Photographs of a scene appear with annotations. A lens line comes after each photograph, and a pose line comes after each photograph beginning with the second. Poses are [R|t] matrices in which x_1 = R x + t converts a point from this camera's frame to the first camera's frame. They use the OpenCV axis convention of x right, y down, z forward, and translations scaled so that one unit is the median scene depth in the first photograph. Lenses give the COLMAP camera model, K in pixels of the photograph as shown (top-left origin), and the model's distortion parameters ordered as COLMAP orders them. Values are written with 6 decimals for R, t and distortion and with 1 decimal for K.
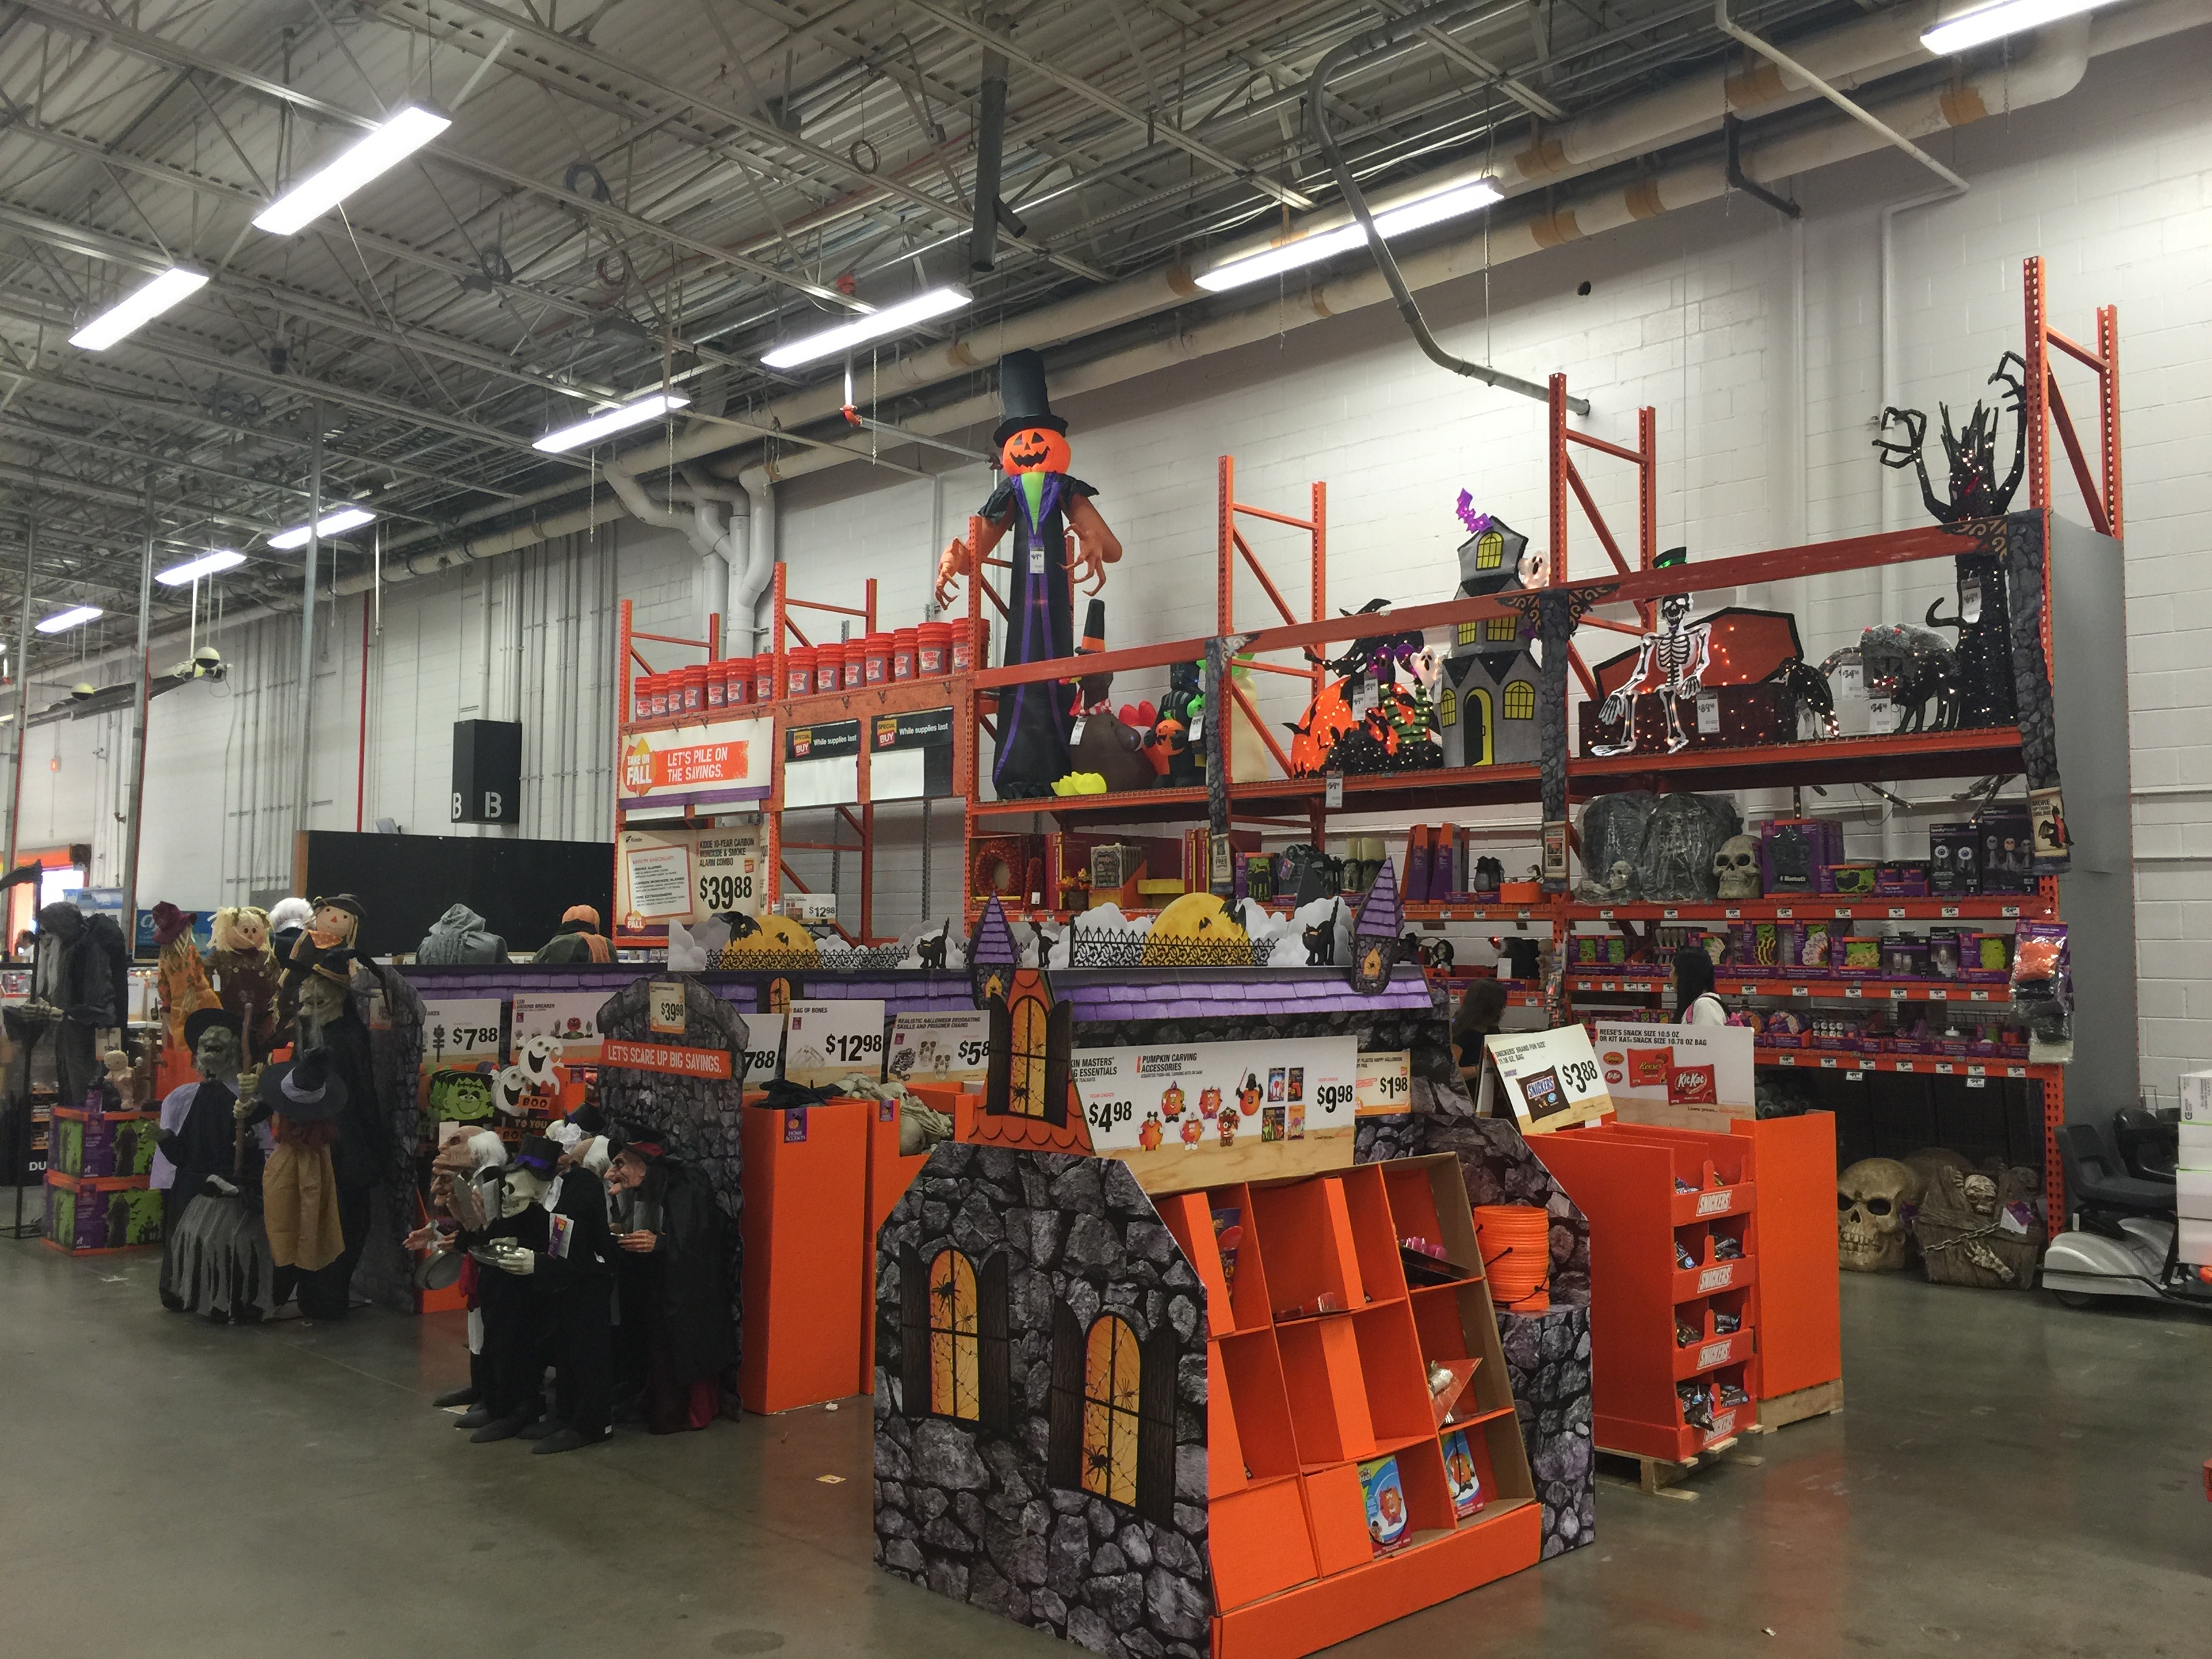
lens RADIAL K [[1866.3, 0, 1106.0], [0, 1866.3, 829.5], [0, 0, 1]] dist [0.095112, -0.003929]
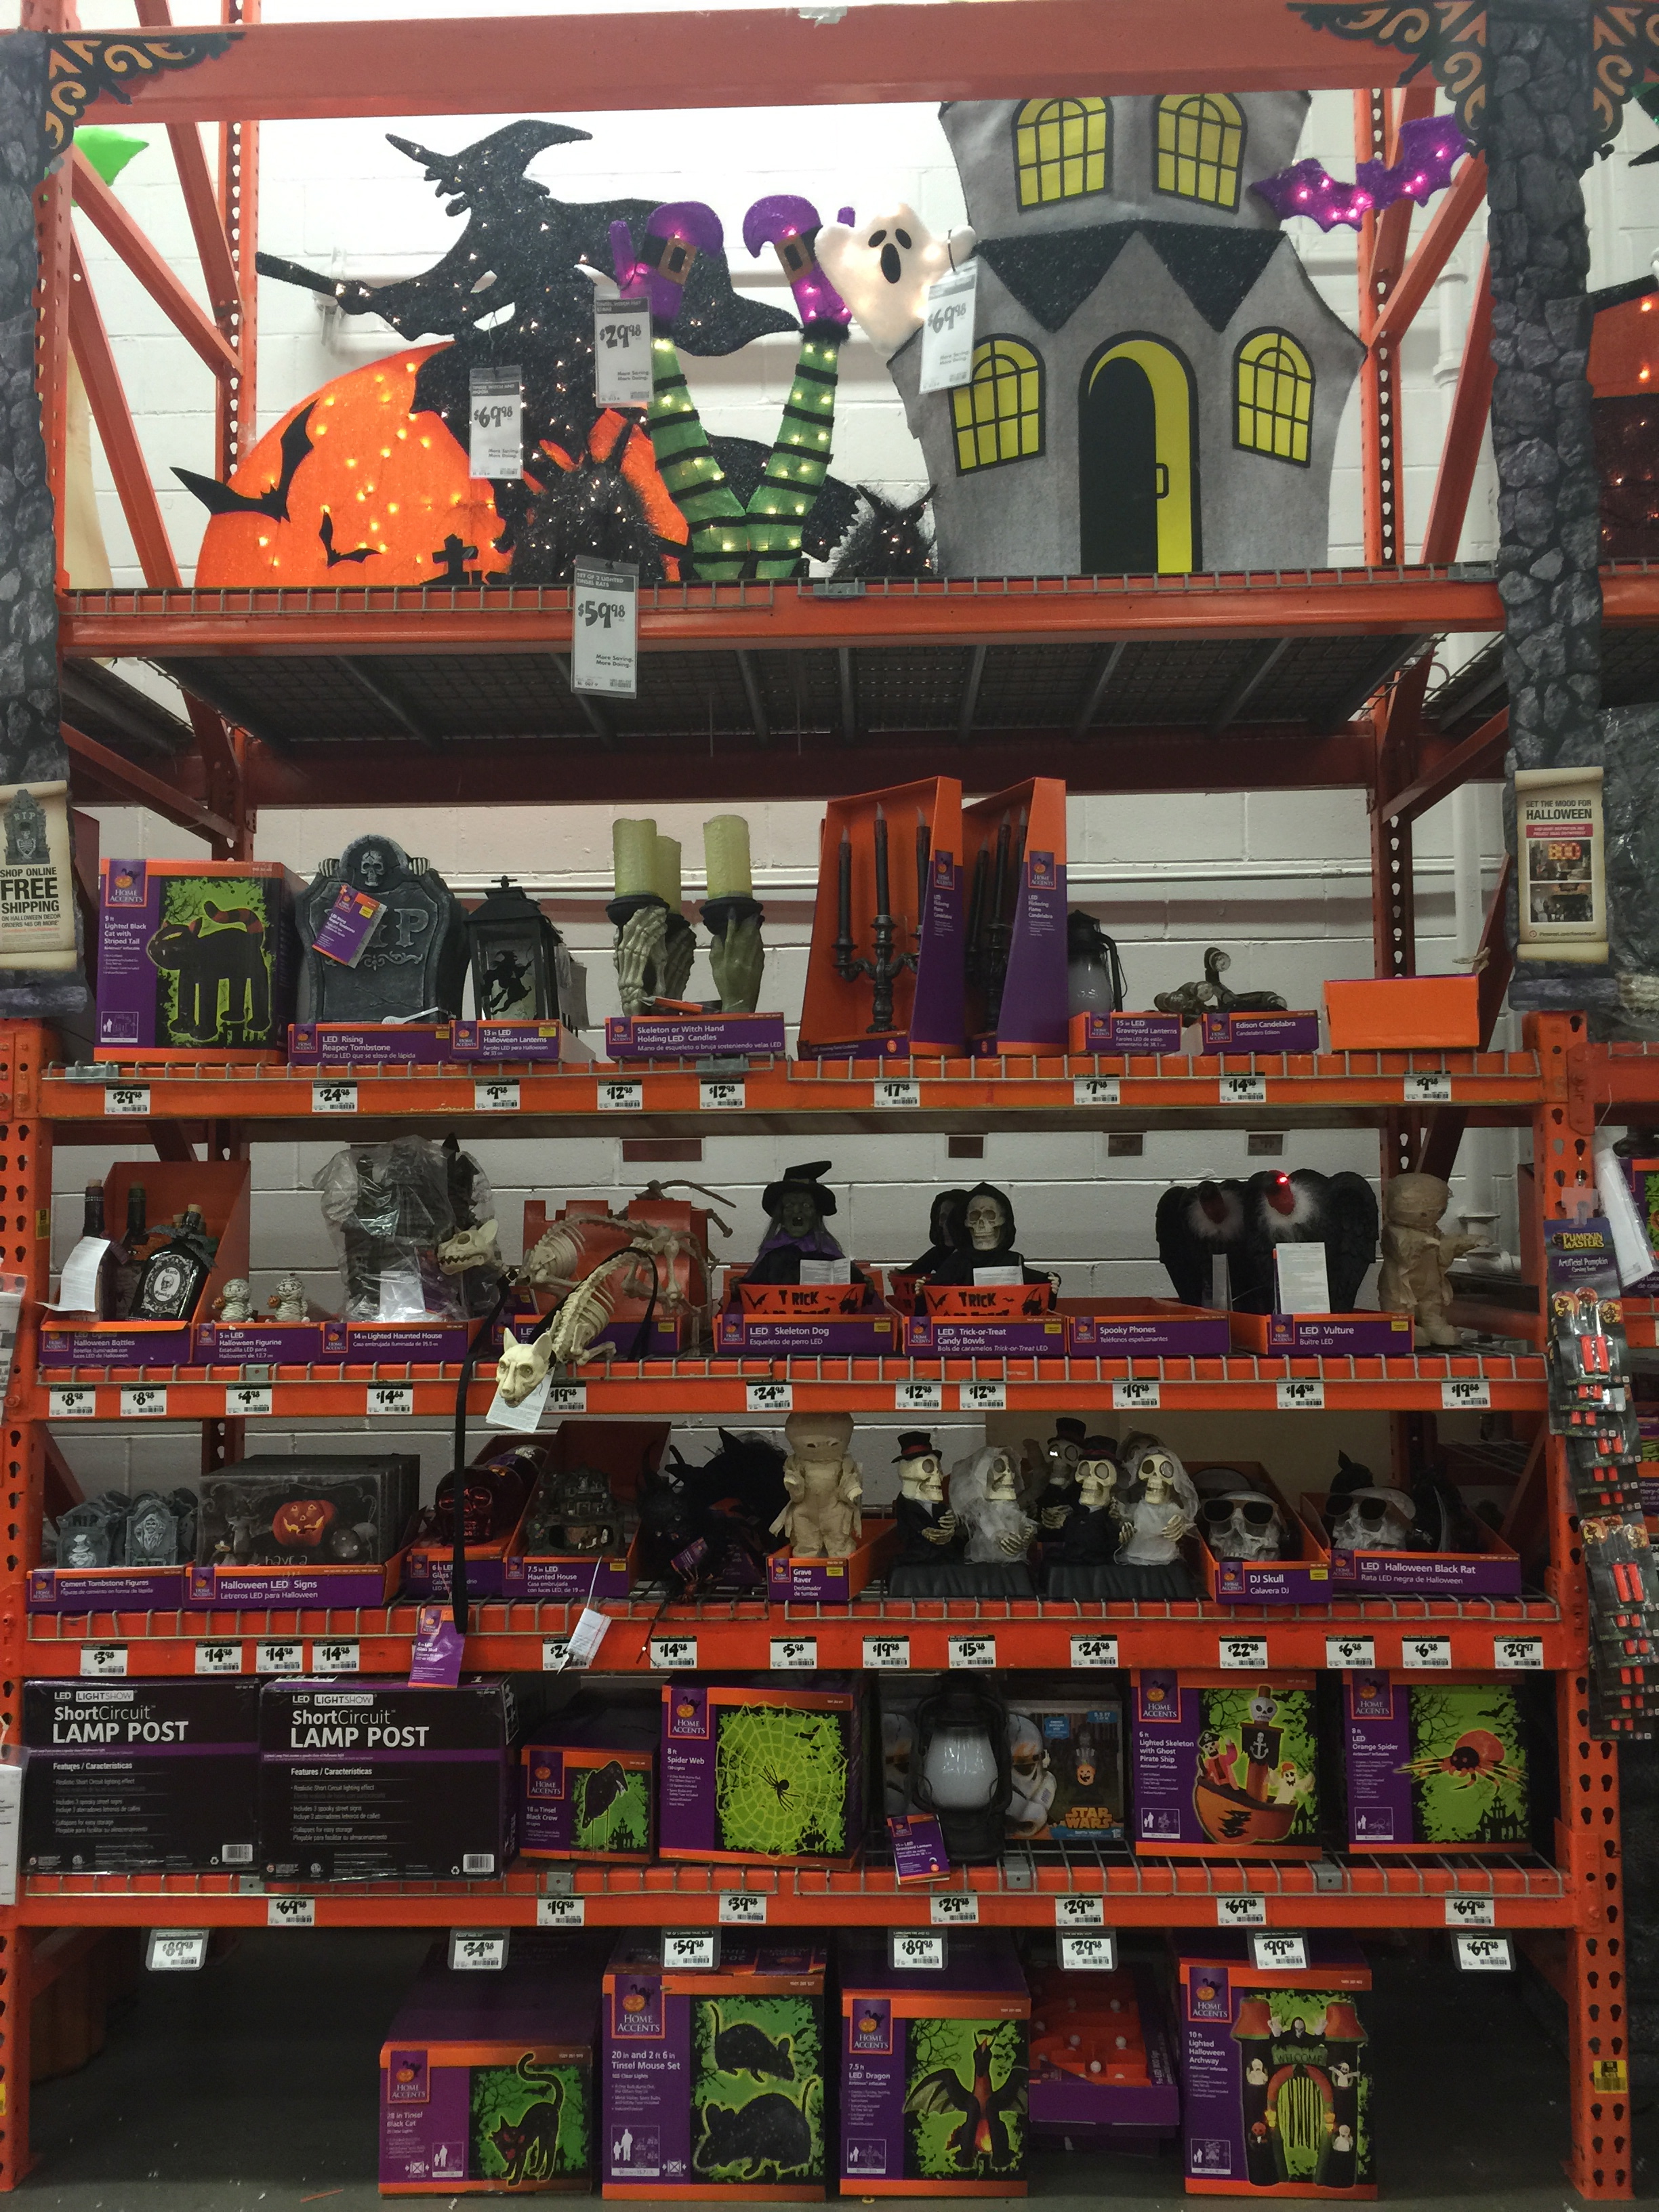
lens RADIAL K [[1870.9, 0, 829.5], [0, 1870.9, 1106.0], [0, 0, 1]] dist [-0.008885, -0.004758]
pose [[0.721553, 0.023096, 0.691973, -0.023749], [-0.030404, 0.999536, -0.001658, 0.029315], [-0.691691, -0.019842, 0.721921, 0.492409]]
